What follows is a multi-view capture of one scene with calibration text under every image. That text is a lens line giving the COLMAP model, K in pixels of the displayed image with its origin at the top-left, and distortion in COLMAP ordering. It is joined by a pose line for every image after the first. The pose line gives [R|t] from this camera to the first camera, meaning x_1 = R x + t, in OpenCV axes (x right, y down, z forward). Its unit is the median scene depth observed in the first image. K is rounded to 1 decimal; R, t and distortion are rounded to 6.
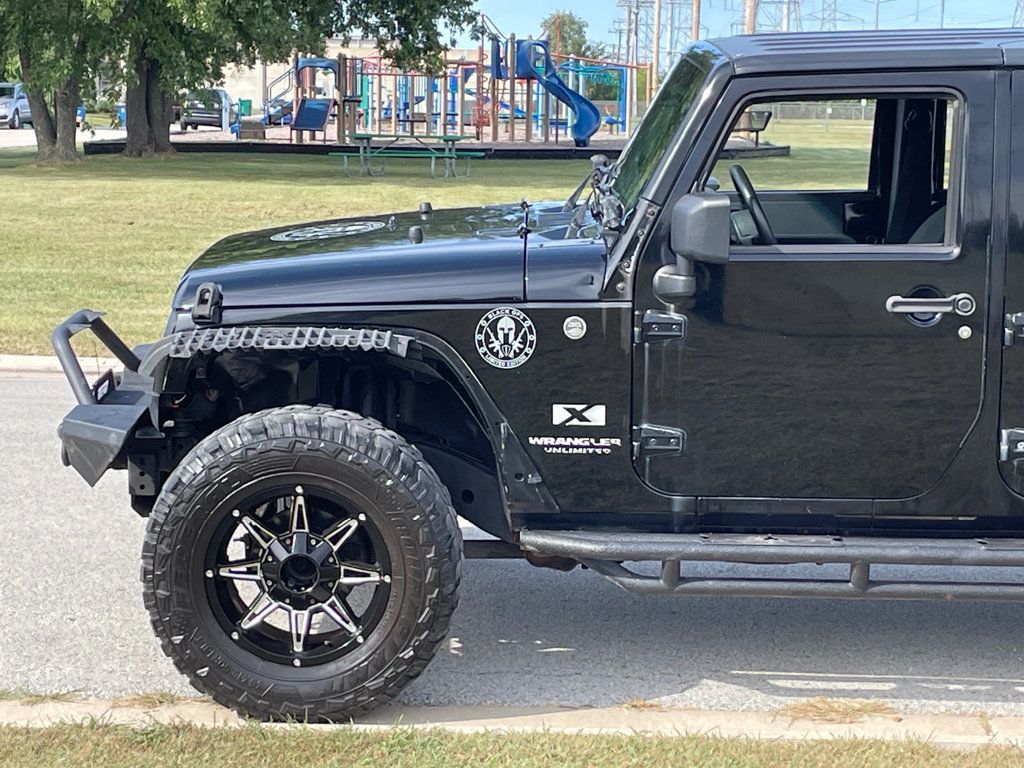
lens RADIAL K [[2487.5, 0, 508.2], [0, 2487.5, 387.9], [0, 0, 1]] dist [0.146675, 0.000000]
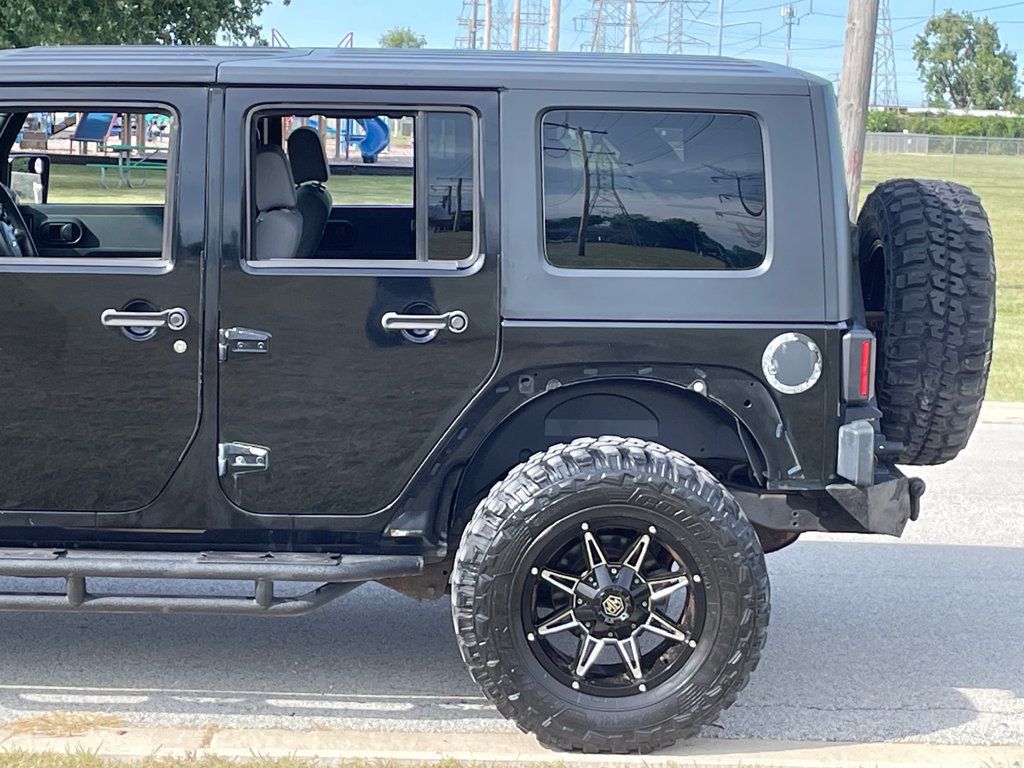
lens RADIAL K [[2487.5, 0, 516.1], [0, 2487.5, 383.2], [0, 0, 1]] dist [0.146675, 0.000000]
pose [[0.998379, 0.011083, 0.055833, 0.257166], [-0.010597, 0.999903, -0.009008, 0.000123], [-0.055927, 0.008401, 0.998400, -0.009746]]
